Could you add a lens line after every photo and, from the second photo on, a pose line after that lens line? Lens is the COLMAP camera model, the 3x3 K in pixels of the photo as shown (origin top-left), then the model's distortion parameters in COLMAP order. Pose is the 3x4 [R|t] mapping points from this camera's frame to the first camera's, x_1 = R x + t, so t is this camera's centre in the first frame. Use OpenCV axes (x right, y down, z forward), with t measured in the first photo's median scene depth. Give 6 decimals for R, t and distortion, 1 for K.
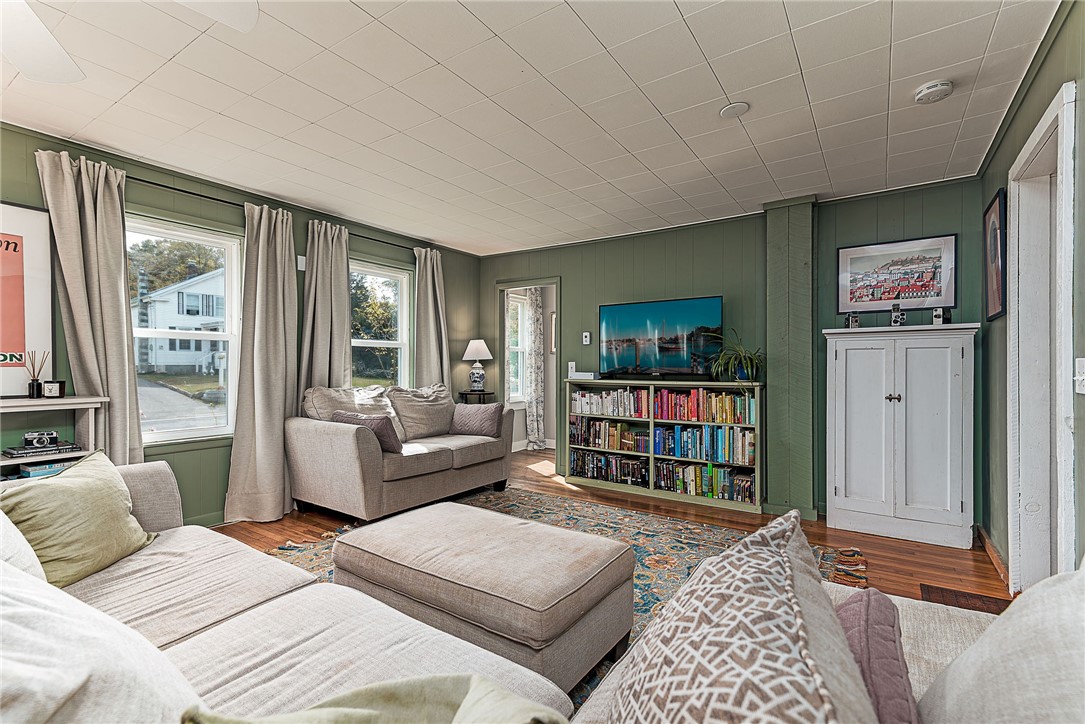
lens RADIAL K [[496.1, 0, 542.3], [0, 496.1, 362.7], [0, 0, 1]] dist [0.019209, -0.002489]
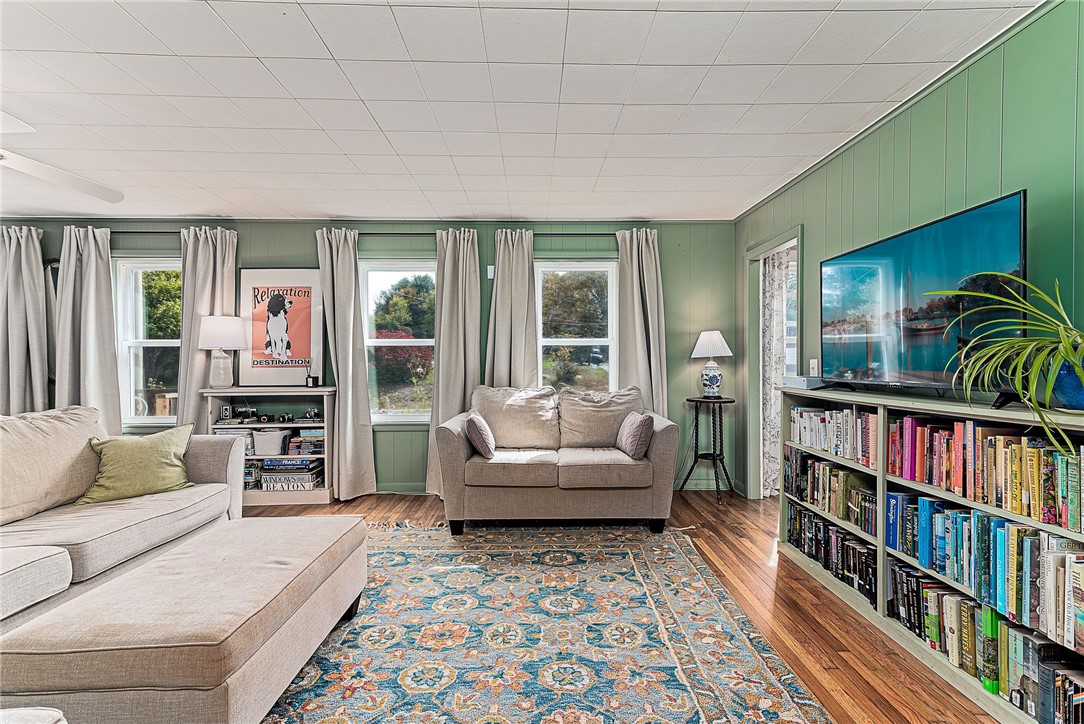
lens RADIAL K [[495.7, 0, 541.2], [0, 495.7, 357.3], [0, 0, 1]] dist [0.019209, -0.002489]
pose [[0.576698, -0.010862, -0.816885, 0.446227], [0.009921, 0.999931, -0.006292, -0.004043], [0.816897, -0.004475, 0.576766, 0.437892]]
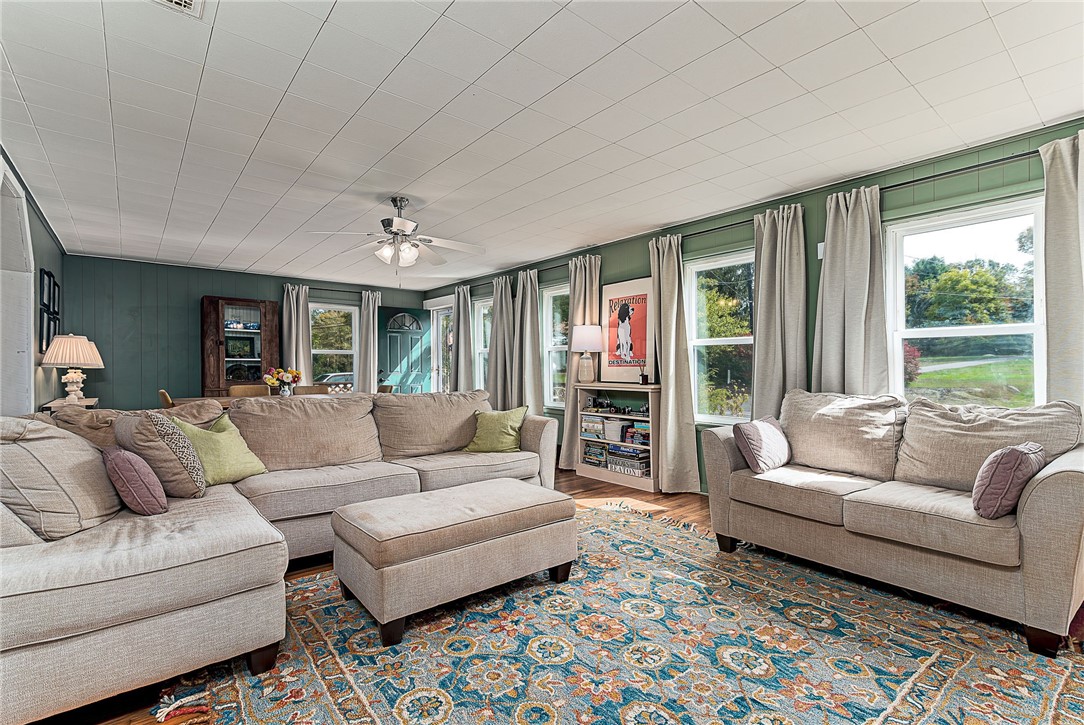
lens RADIAL K [[495.7, 0, 540.6], [0, 495.7, 356.5], [0, 0, 1]] dist [0.019209, -0.002489]
pose [[-0.285968, -0.018787, -0.958055, 0.486452], [0.006279, 0.999750, -0.021479, 0.005229], [0.958219, -0.012158, -0.285778, 0.731351]]
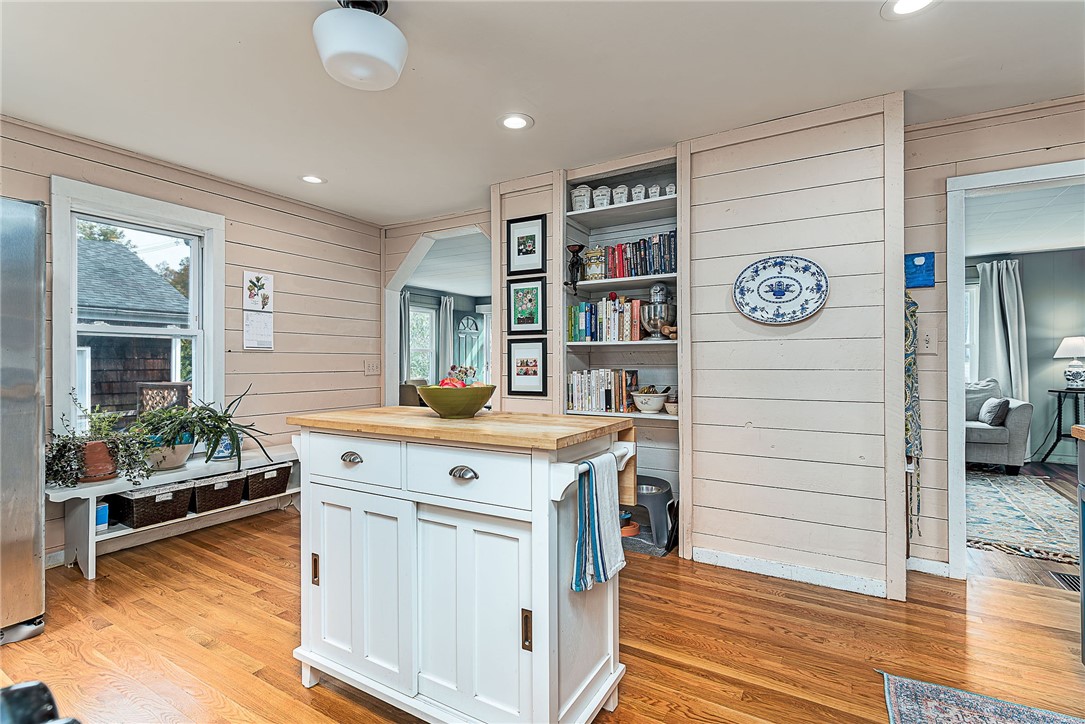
lens RADIAL K [[496.1, 0, 552.3], [0, 496.1, 359.7], [0, 0, 1]] dist [0.019209, -0.002489]
pose [[0.069074, 0.000439, -0.997611, 1.013638], [0.009037, 0.999959, 0.001065, -0.015004], [0.997571, -0.009089, 0.069067, -0.119515]]
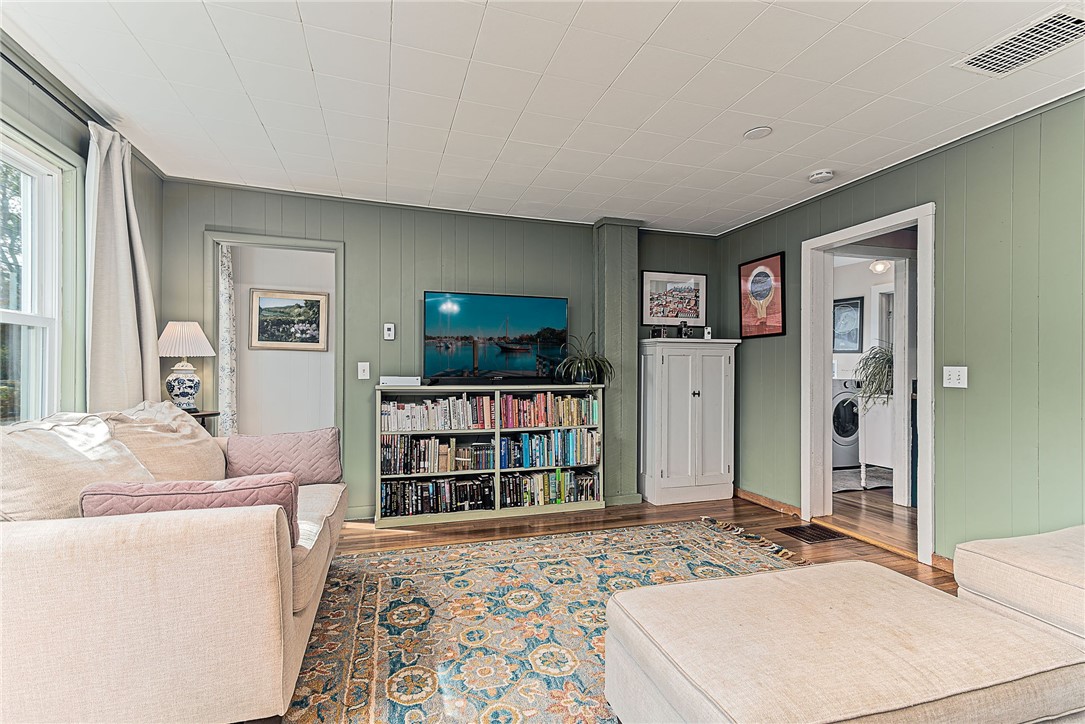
lens RADIAL K [[496.1, 0, 543.7], [0, 496.1, 361.9], [0, 0, 1]] dist [0.019209, -0.002489]
pose [[0.607720, 0.012051, 0.794060, -0.434972], [-0.009835, 0.999922, -0.007647, 0.000854], [-0.794090, -0.003162, 0.607791, 0.412305]]
